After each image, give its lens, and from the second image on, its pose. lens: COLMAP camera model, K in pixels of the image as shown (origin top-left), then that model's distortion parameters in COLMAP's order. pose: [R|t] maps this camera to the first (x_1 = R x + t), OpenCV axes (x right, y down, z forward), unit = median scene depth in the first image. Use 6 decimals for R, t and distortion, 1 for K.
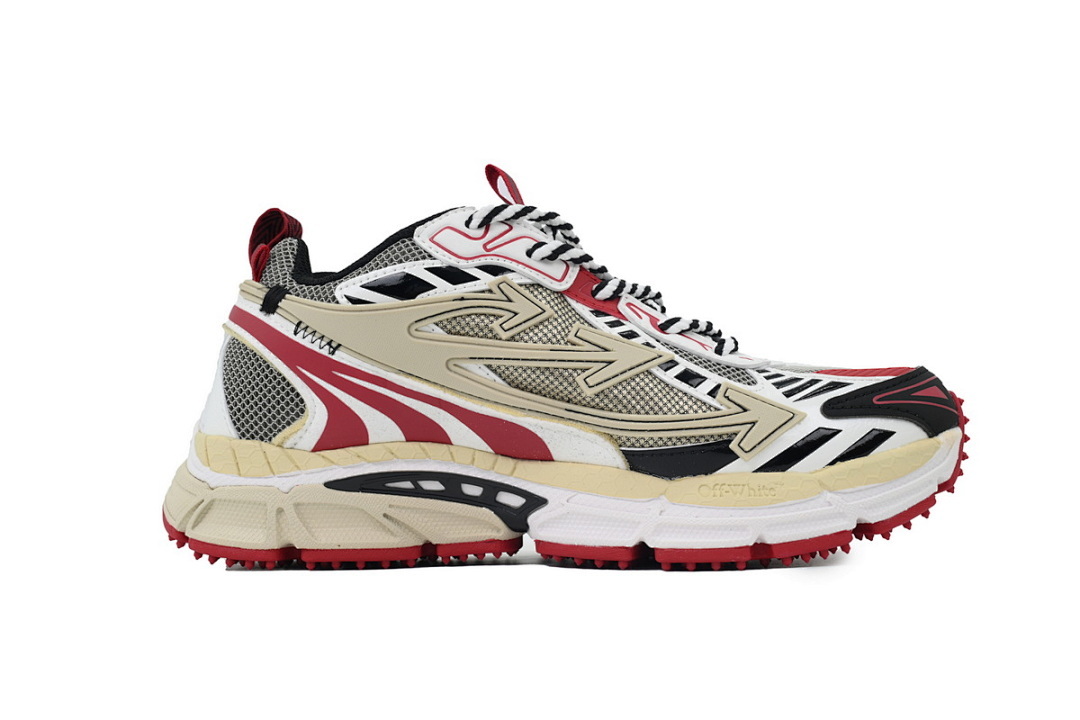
lens RADIAL K [[898.7, 0, 540.0], [0, 898.7, 360.0], [0, 0, 1]] dist [0.085750, 0.001572]
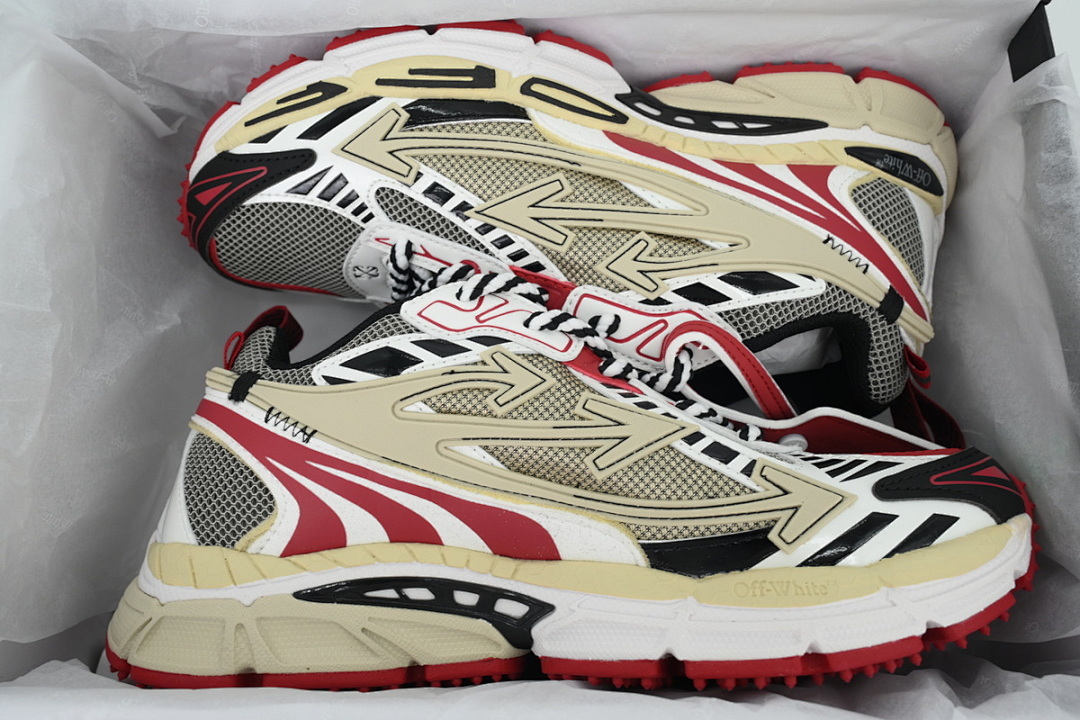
lens RADIAL K [[898.7, 0, 540.0], [0, 898.7, 360.0], [0, 0, 1]] dist [0.085750, 0.001572]
pose [[0.999830, -0.017253, 0.006515, -0.006905], [0.017982, 0.990445, -0.136728, 0.039922], [-0.004094, 0.136822, 0.990587, 0.116897]]
